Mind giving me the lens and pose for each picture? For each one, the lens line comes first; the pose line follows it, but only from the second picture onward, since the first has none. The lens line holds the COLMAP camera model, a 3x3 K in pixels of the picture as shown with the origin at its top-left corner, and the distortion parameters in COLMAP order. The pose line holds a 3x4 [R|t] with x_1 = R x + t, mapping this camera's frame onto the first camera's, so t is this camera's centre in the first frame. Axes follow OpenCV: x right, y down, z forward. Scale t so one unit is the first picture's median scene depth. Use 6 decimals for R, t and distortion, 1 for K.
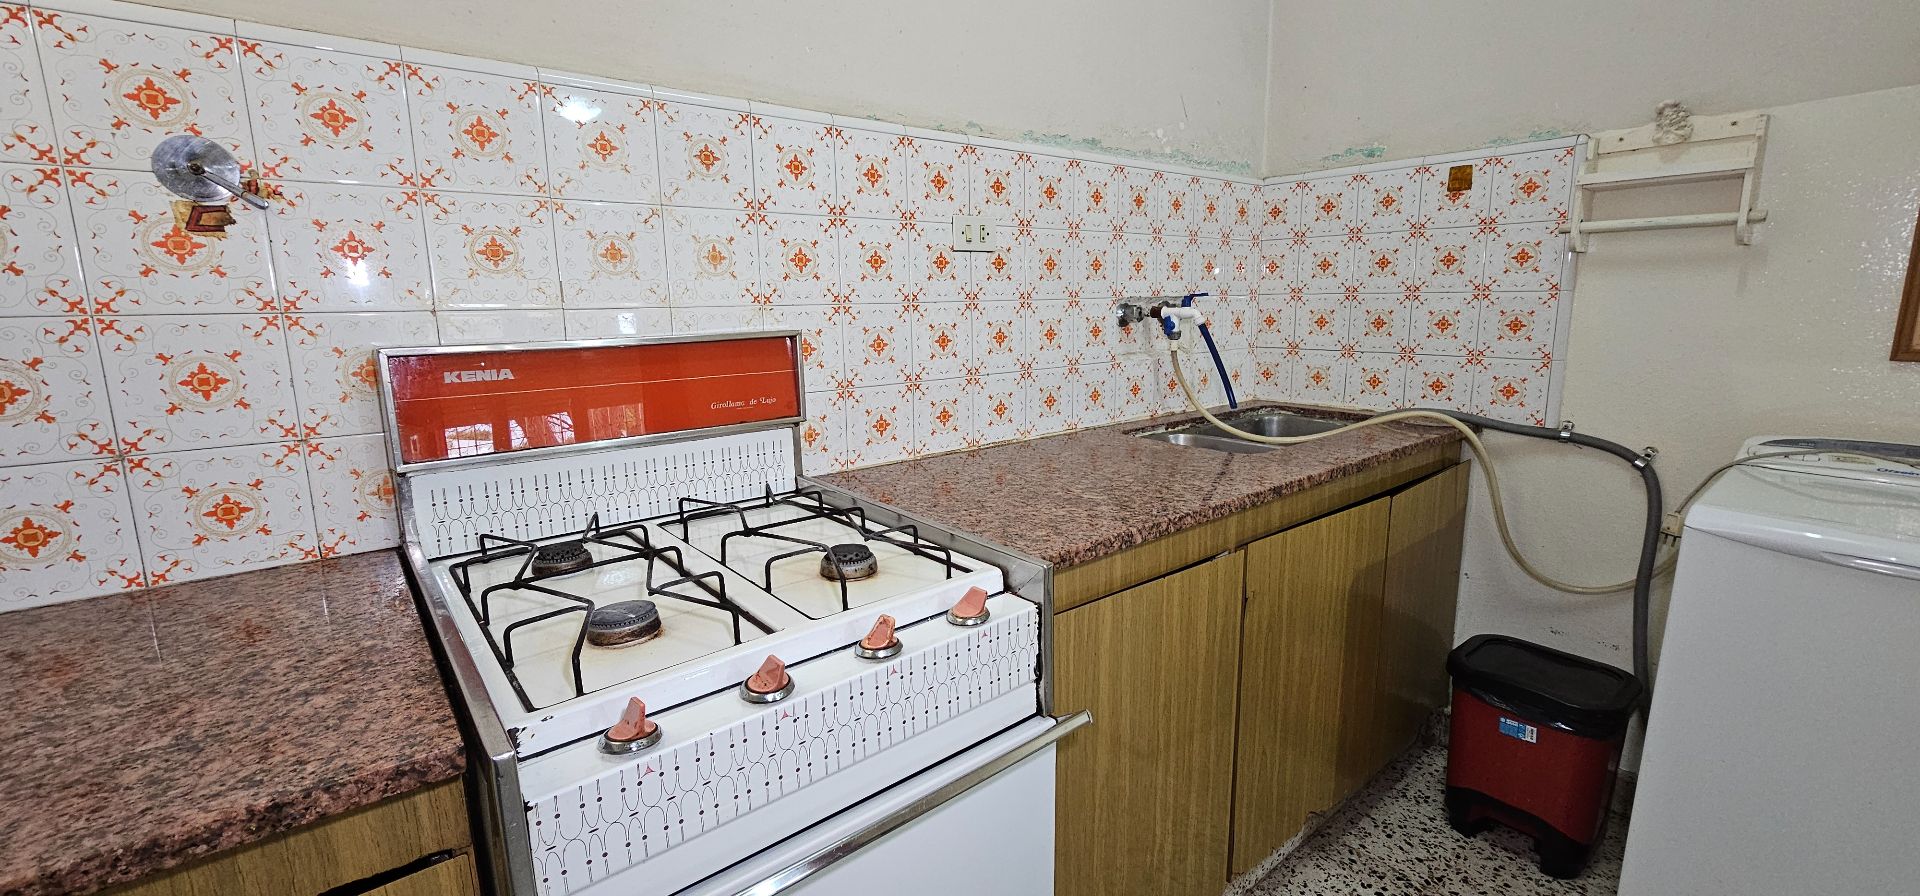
lens RADIAL K [[782.0, 0, 966.1], [0, 782.0, 440.0], [0, 0, 1]] dist [-0.002525, -0.000548]
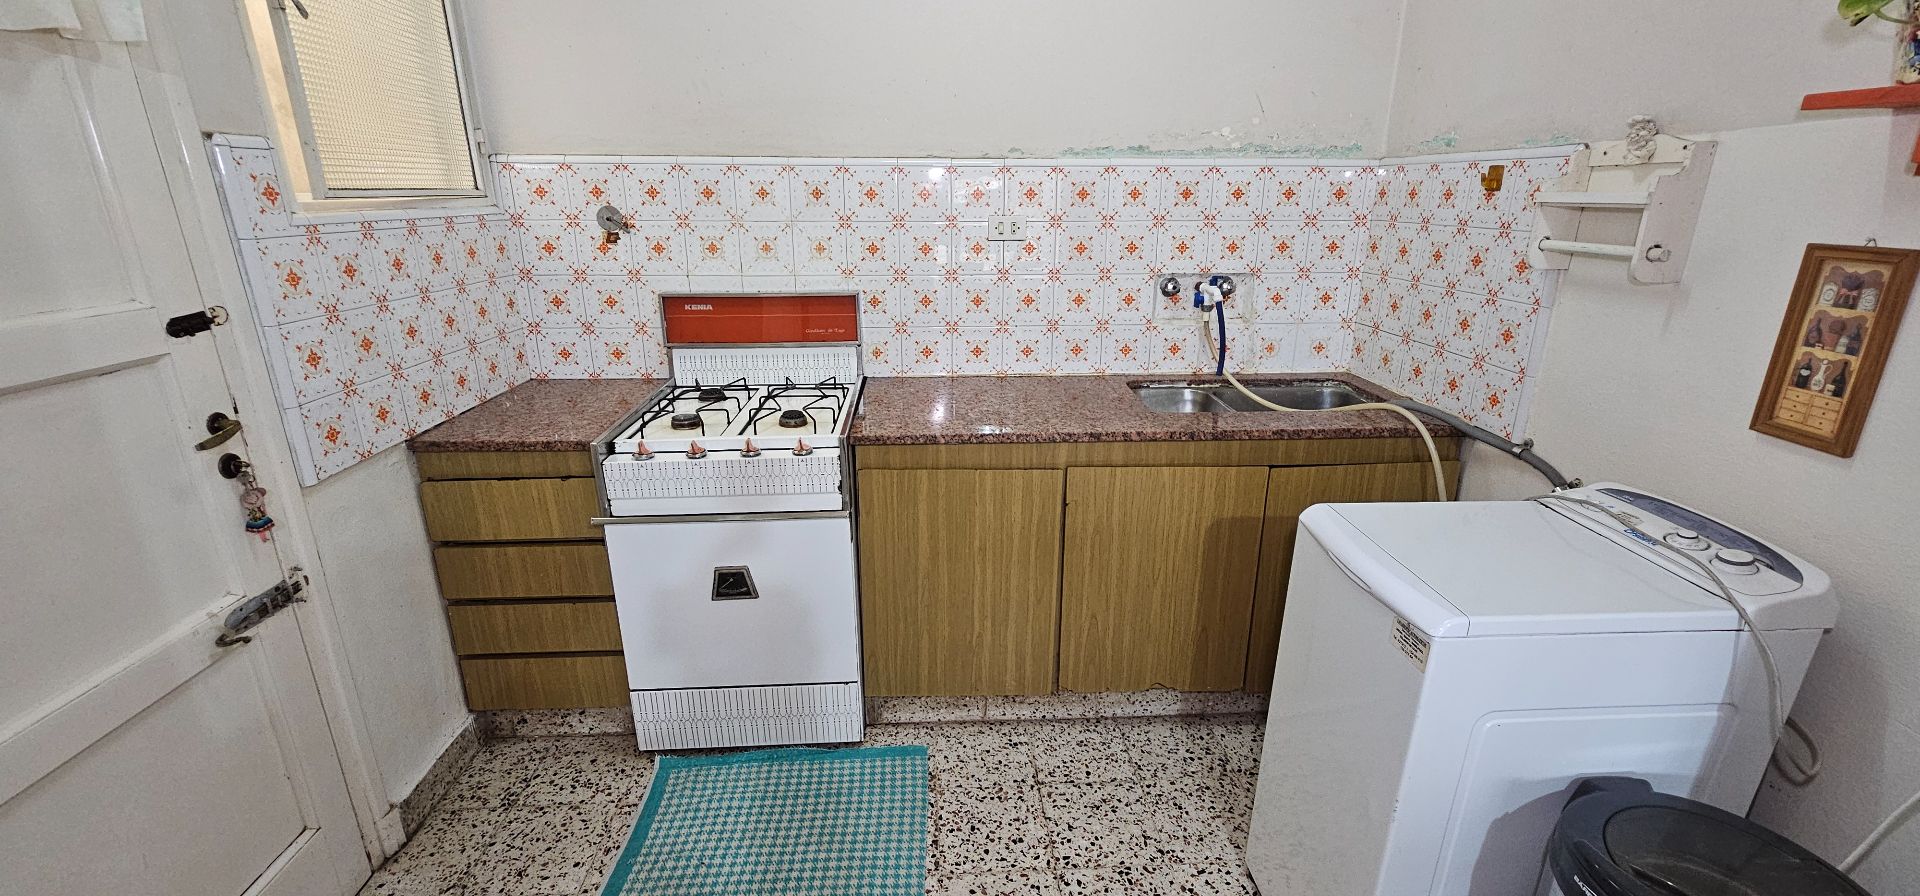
lens RADIAL K [[782.0, 0, 966.1], [0, 782.0, 440.0], [0, 0, 1]] dist [-0.002525, -0.000548]
pose [[0.803916, 0.195883, -0.561559, 0.933647], [-0.120565, 0.978276, 0.168645, -0.128556], [0.582394, -0.067872, 0.810068, -0.268547]]
